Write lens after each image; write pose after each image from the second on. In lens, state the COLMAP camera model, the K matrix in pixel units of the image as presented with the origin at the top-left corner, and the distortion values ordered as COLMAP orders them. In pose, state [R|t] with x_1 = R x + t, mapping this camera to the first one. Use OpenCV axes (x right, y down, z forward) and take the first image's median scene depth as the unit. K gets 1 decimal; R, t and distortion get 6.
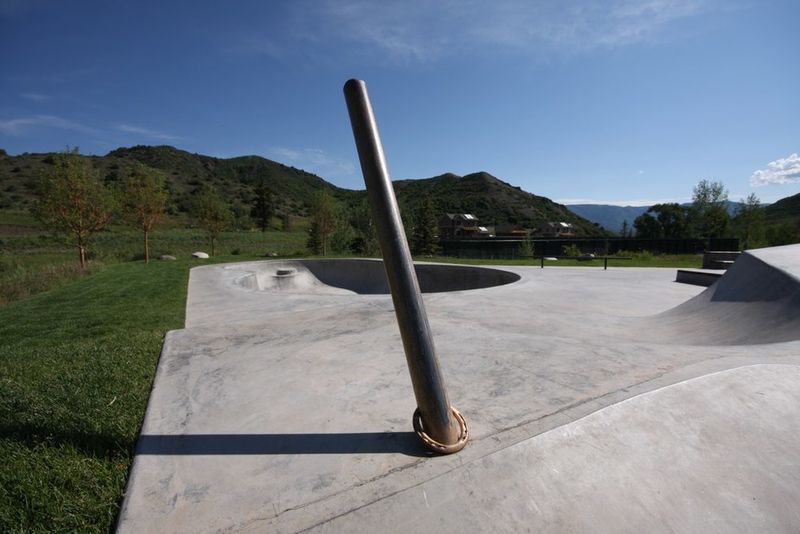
lens RADIAL K [[372.5, 0, 403.3], [0, 372.5, 266.9], [0, 0, 1]] dist [-0.004833, -0.001119]
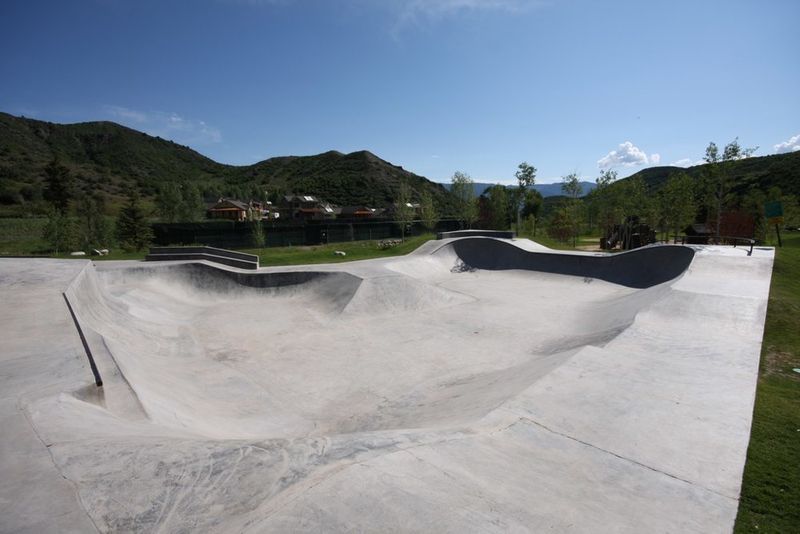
lens RADIAL K [[372.3, 0, 400.0], [0, 372.3, 267.0], [0, 0, 1]] dist [0.018406, -0.016089]
pose [[0.968175, -0.047060, 0.245811, 0.131294], [0.032501, 0.997487, 0.062954, -0.002440], [-0.248156, -0.052961, 0.967271, -0.054766]]
